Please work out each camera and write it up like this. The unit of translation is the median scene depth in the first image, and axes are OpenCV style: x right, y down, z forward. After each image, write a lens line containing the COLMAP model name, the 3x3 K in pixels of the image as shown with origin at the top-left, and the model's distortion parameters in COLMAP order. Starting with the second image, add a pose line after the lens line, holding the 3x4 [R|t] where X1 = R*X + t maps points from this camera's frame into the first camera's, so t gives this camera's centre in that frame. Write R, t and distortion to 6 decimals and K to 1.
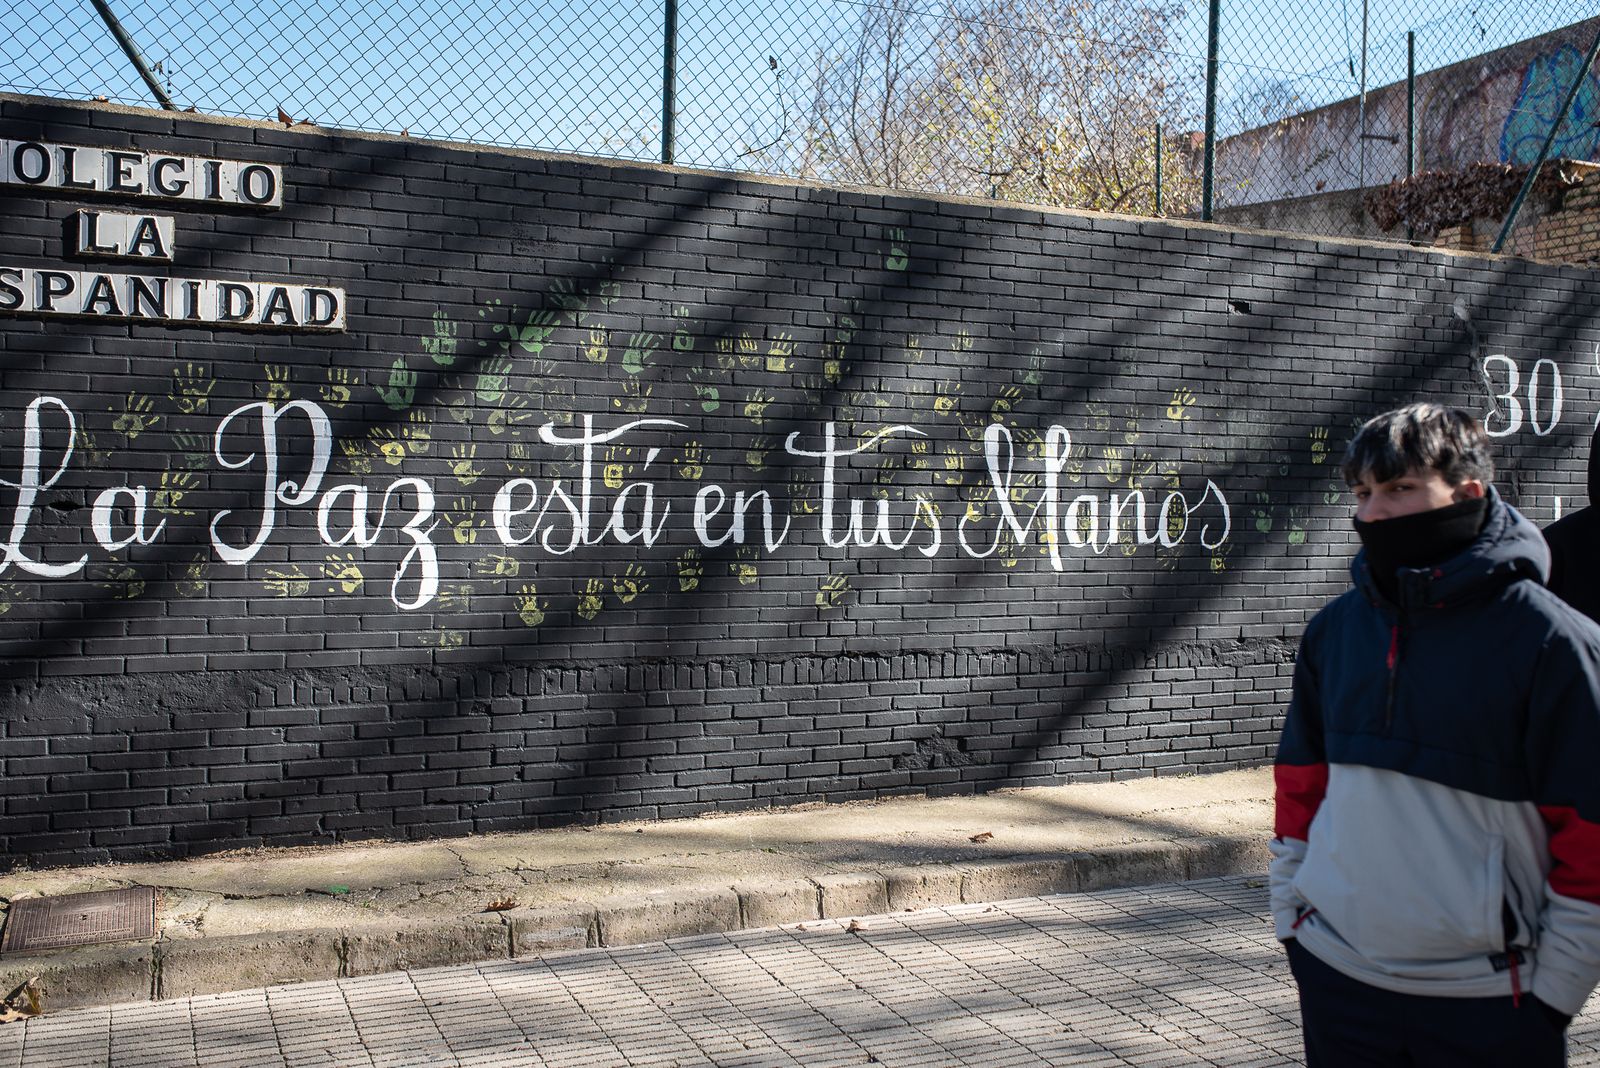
lens RADIAL K [[1518.2, 0, 805.4], [0, 1518.2, 539.6], [0, 0, 1]] dist [0.002497, -0.002227]
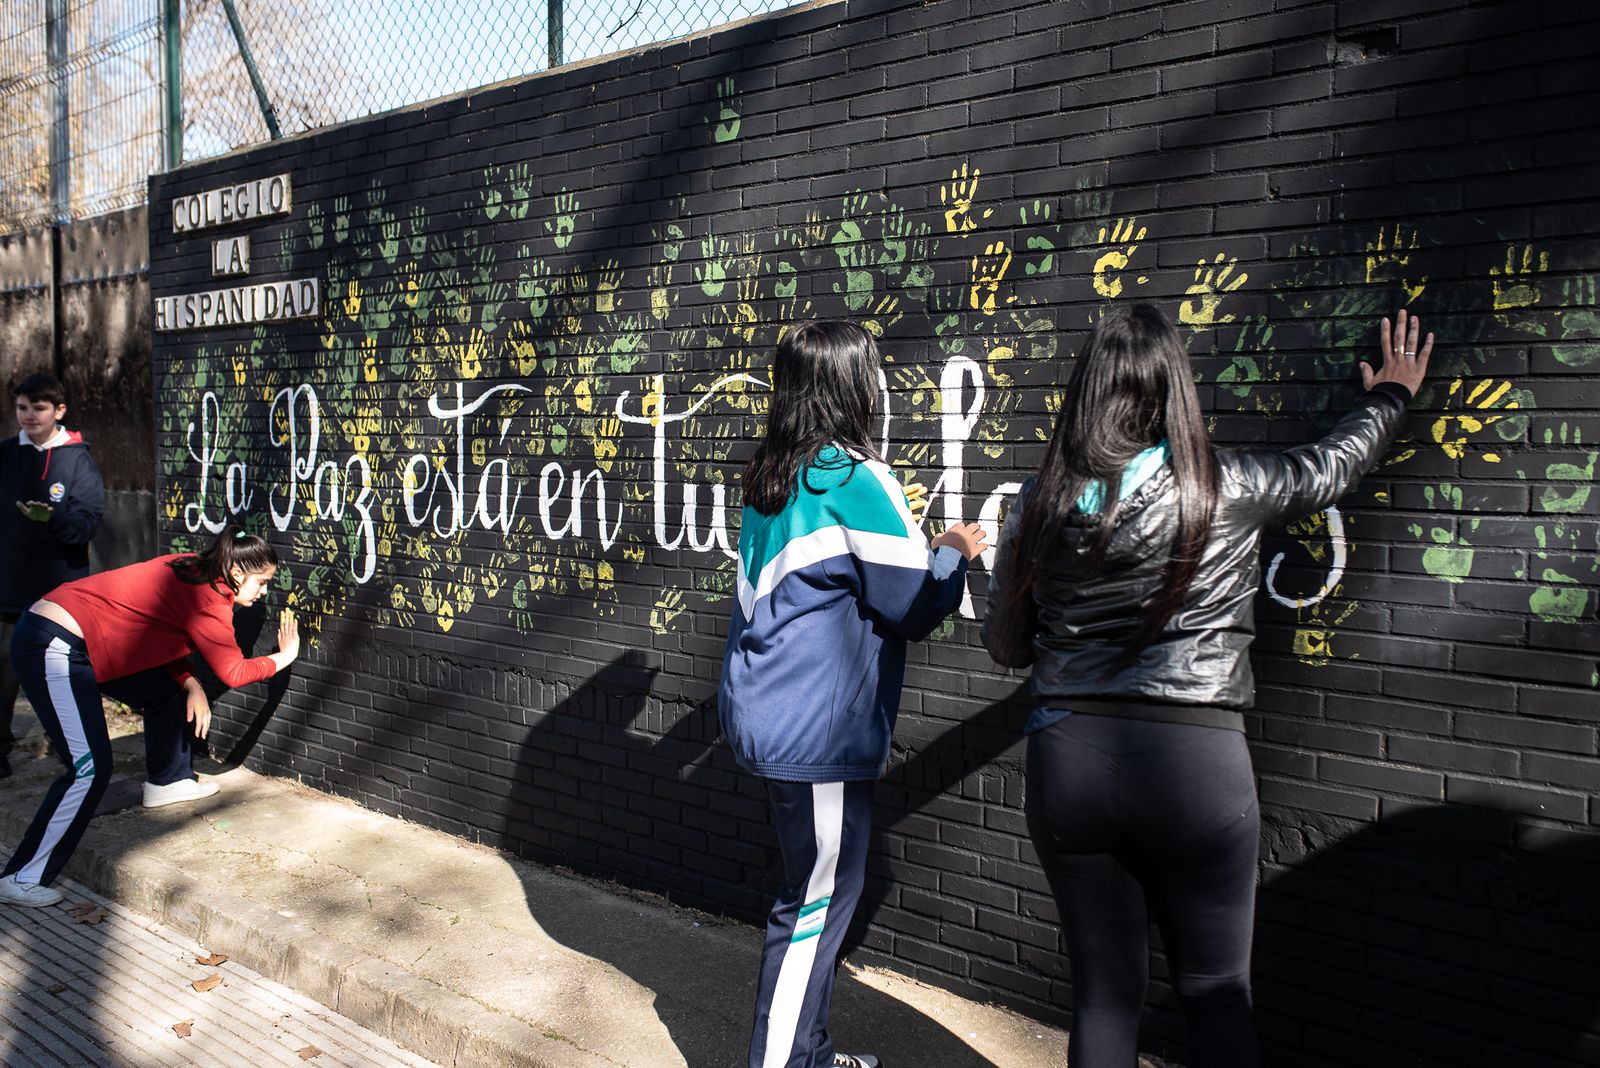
lens RADIAL K [[1518.2, 0, 805.4], [0, 1518.2, 539.6], [0, 0, 1]] dist [0.002497, -0.002227]
pose [[0.379143, 0.044582, -0.924263, 0.787471], [-0.041573, 0.998651, 0.031117, -0.027441], [0.924404, 0.026626, 0.380485, 0.878338]]
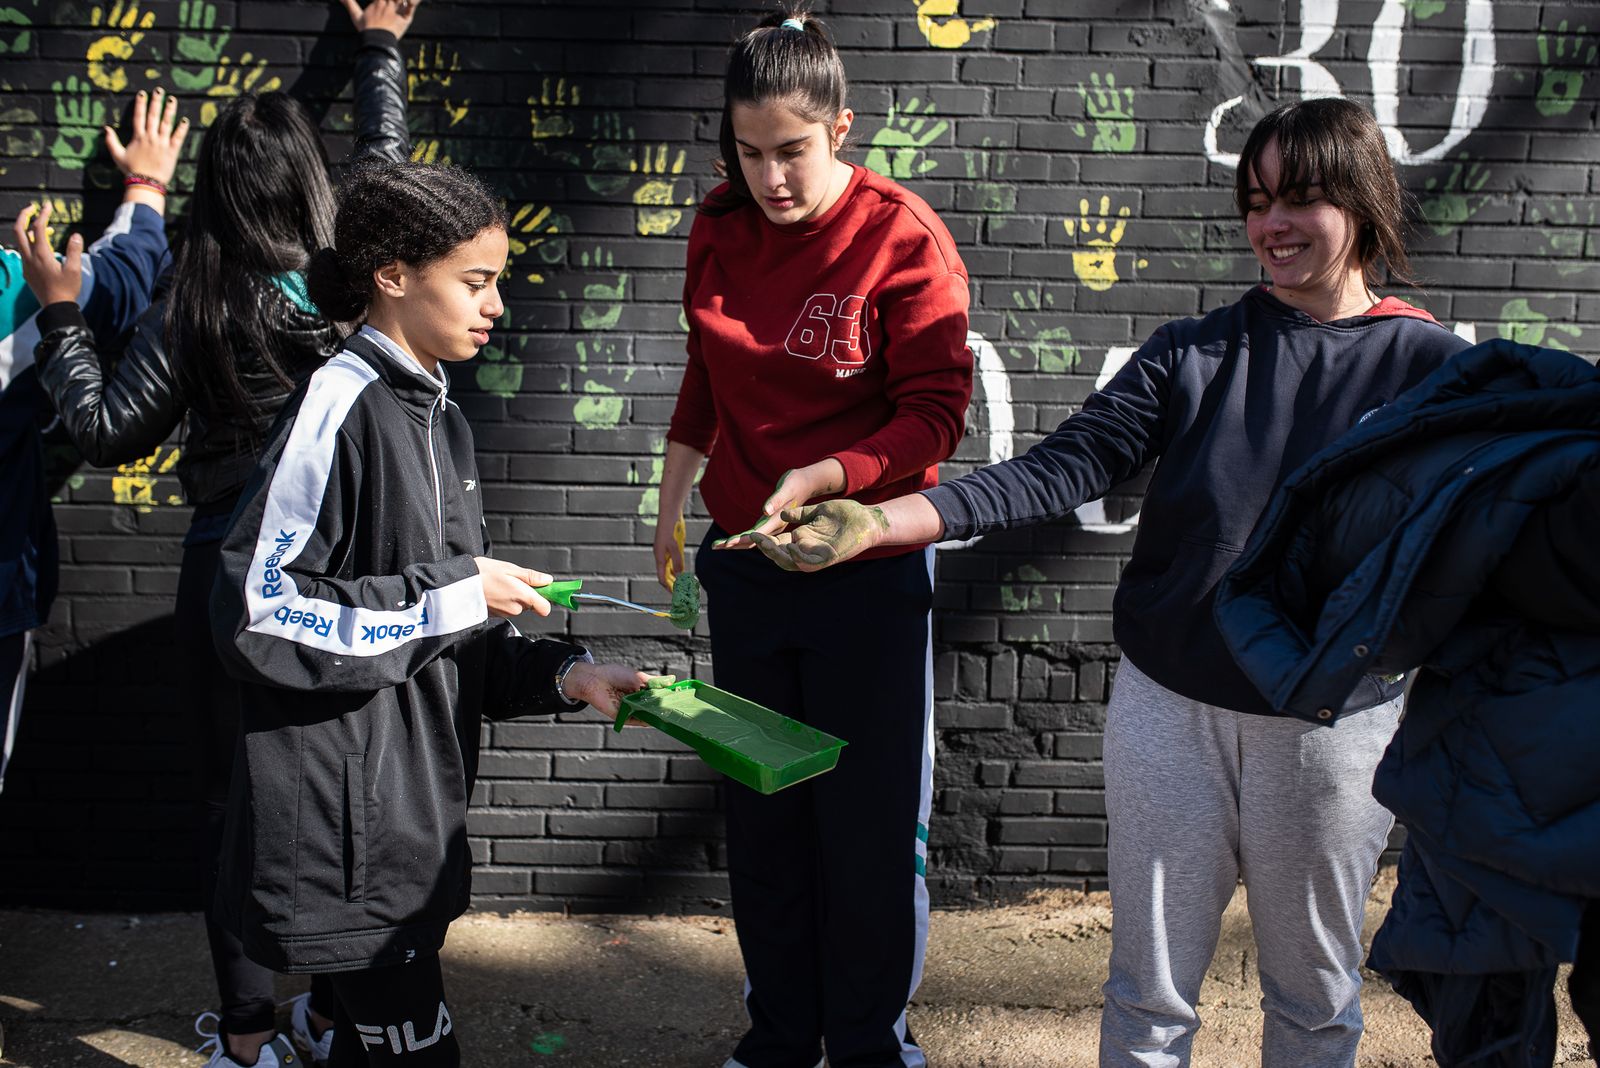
lens RADIAL K [[1518.2, 0, 805.4], [0, 1518.2, 539.6], [0, 0, 1]] dist [0.002497, -0.002227]
pose [[0.915494, 0.062184, -0.397497, 0.713721], [-0.021805, 0.994200, 0.105313, -0.014814], [0.401741, -0.087746, 0.911540, 0.816554]]
